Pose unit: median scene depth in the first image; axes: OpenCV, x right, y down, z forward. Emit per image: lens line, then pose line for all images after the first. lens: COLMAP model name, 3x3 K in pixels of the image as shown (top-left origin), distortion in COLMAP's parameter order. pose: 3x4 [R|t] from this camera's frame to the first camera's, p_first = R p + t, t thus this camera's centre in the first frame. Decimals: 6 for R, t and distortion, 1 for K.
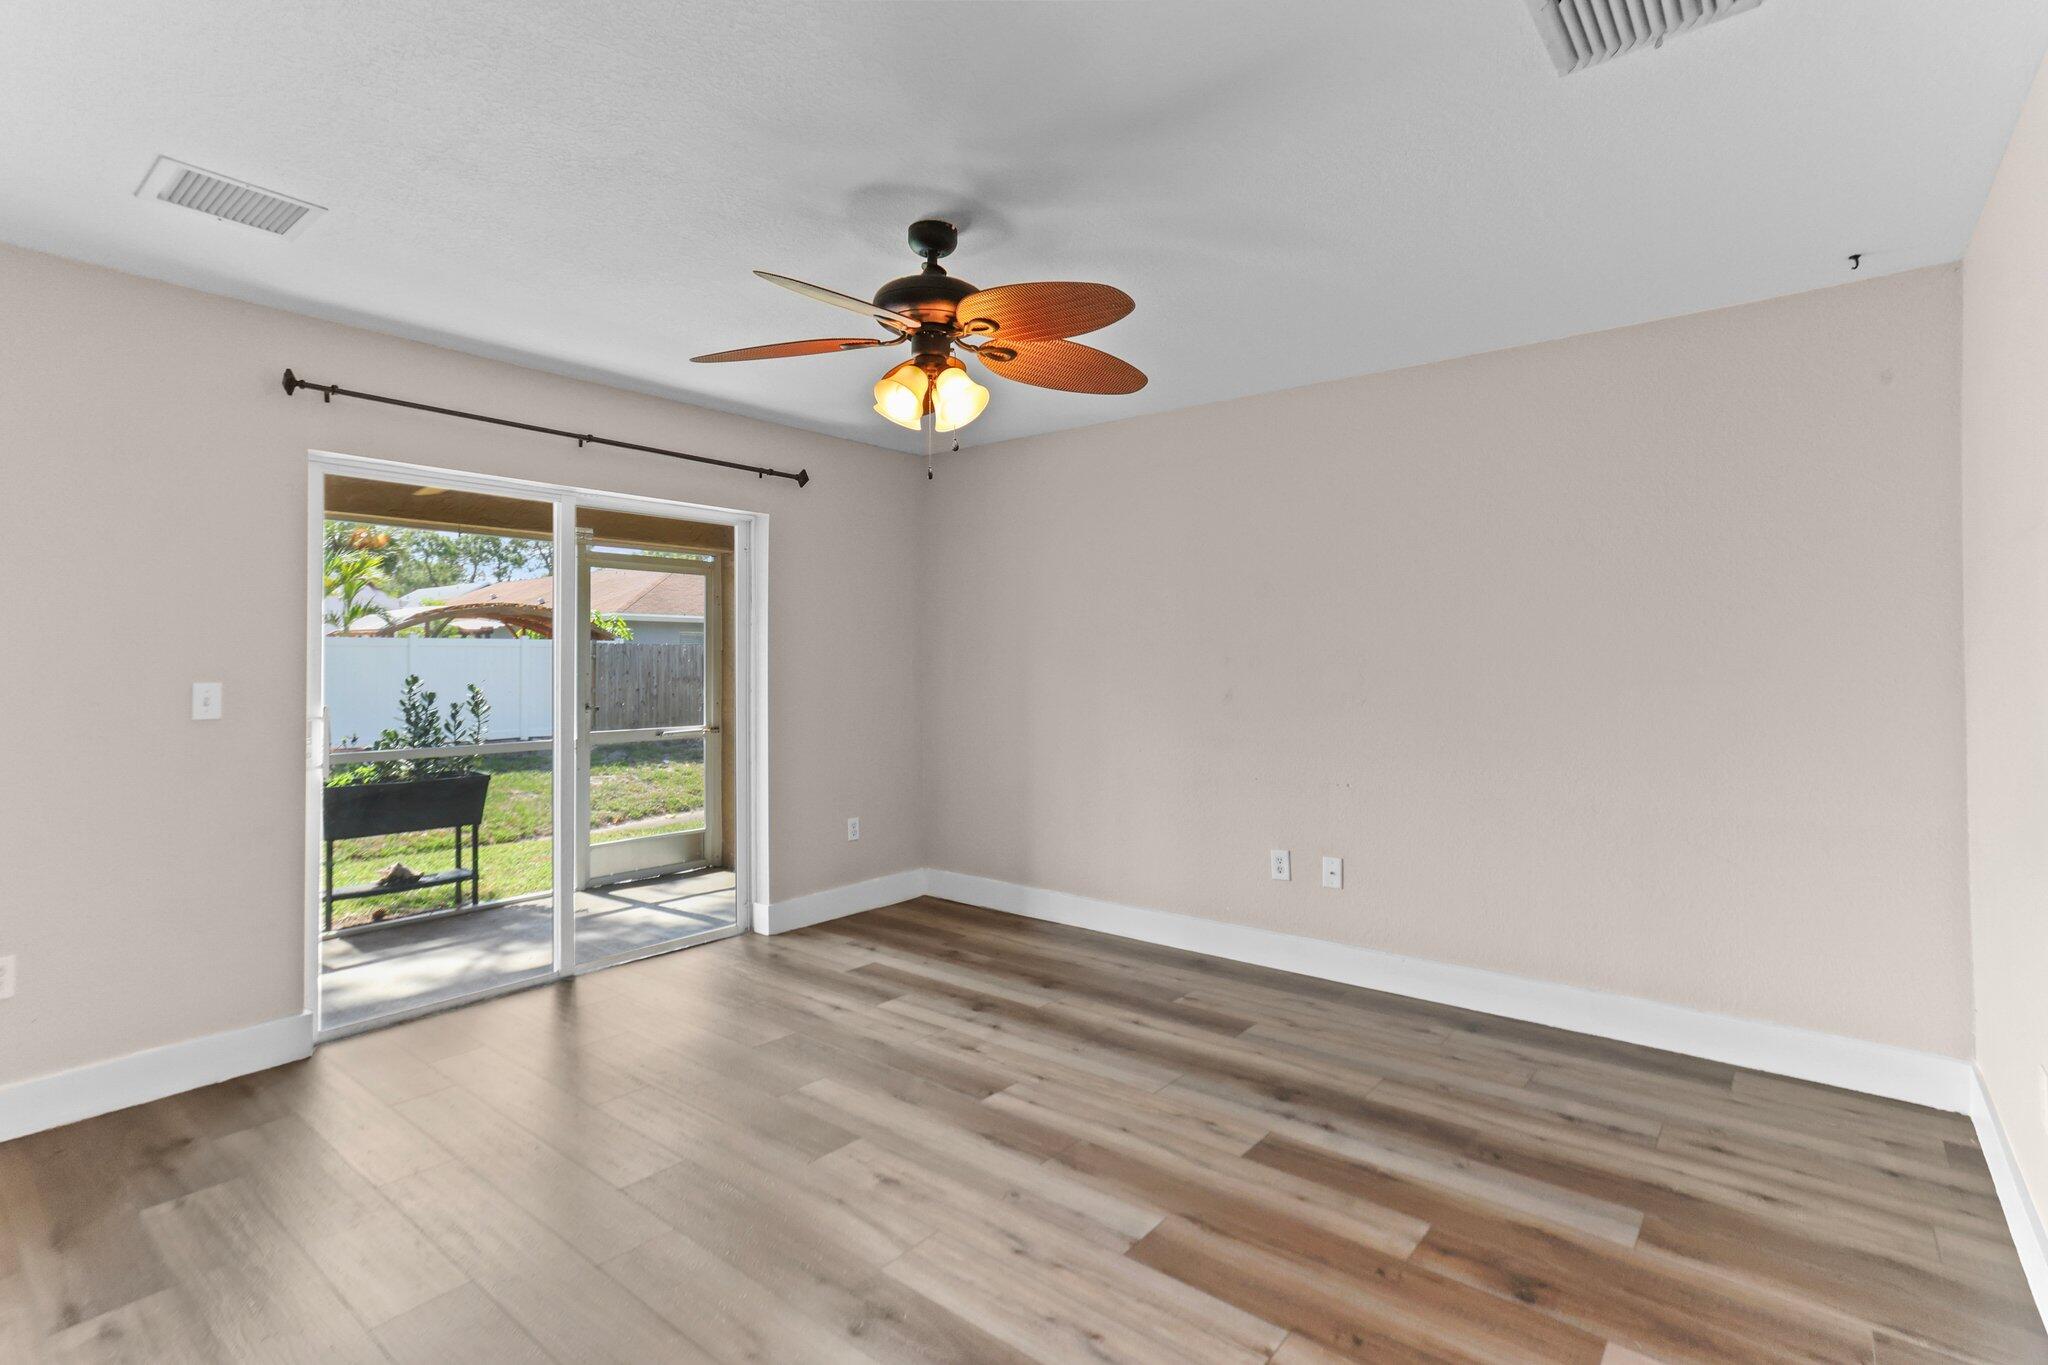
lens RADIAL K [[977.4, 0, 1021.7], [0, 977.4, 672.3], [0, 0, 1]] dist [-0.003613, 0.001132]
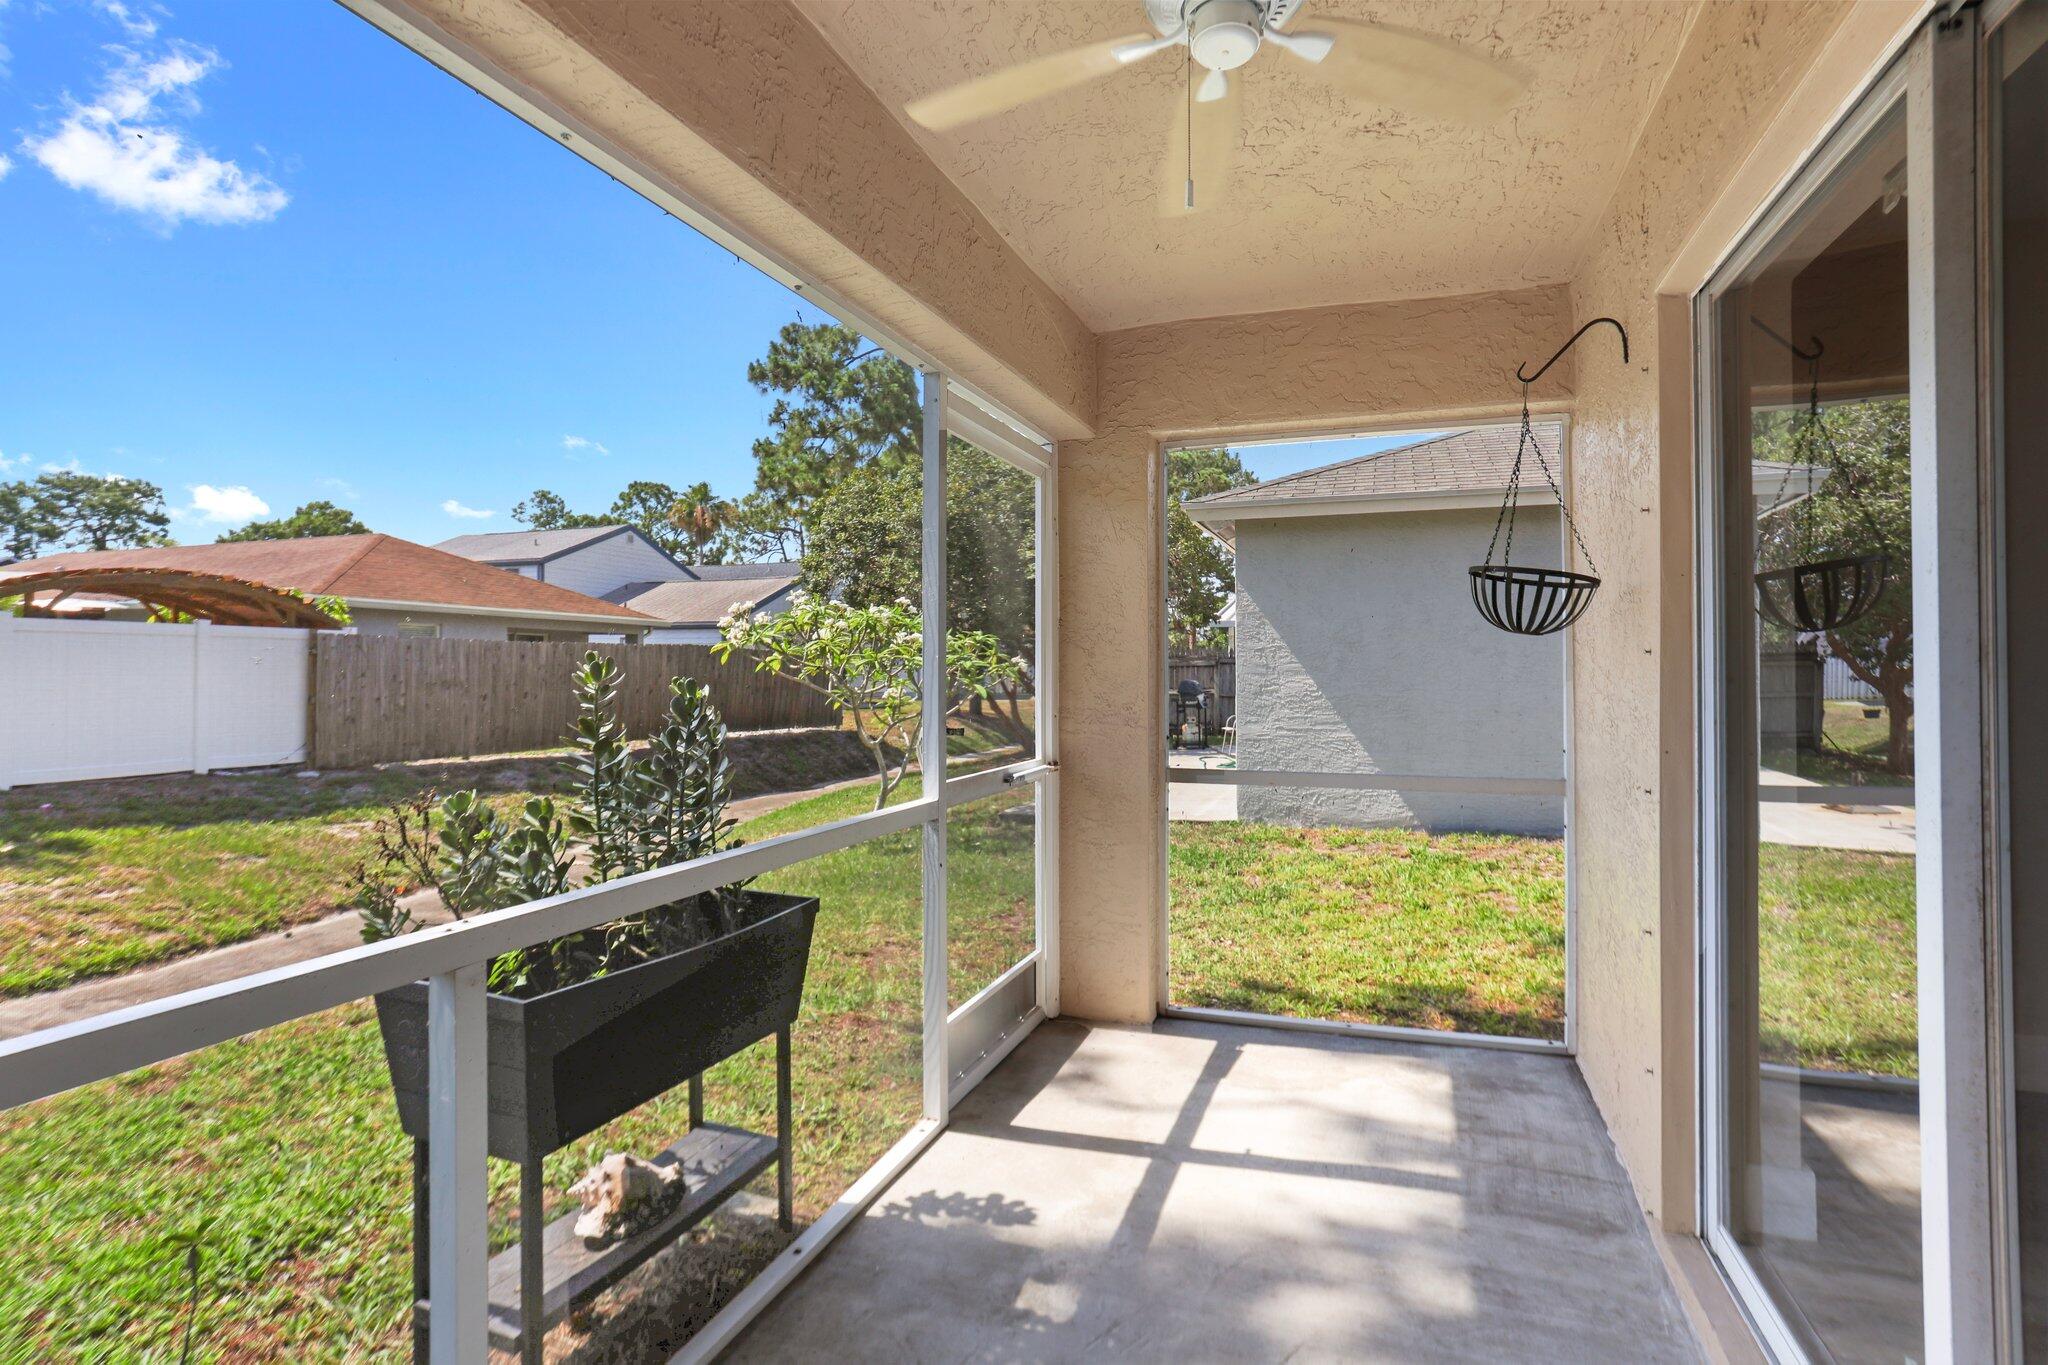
lens RADIAL K [[977.4, 0, 1028.0], [0, 977.4, 673.9], [0, 0, 1]] dist [-0.003613, 0.001132]
pose [[0.946765, 0.007959, 0.321827, -0.223599], [-0.004655, 0.999928, -0.011036, 0.006254], [-0.321892, 0.008951, 0.946734, 0.217214]]
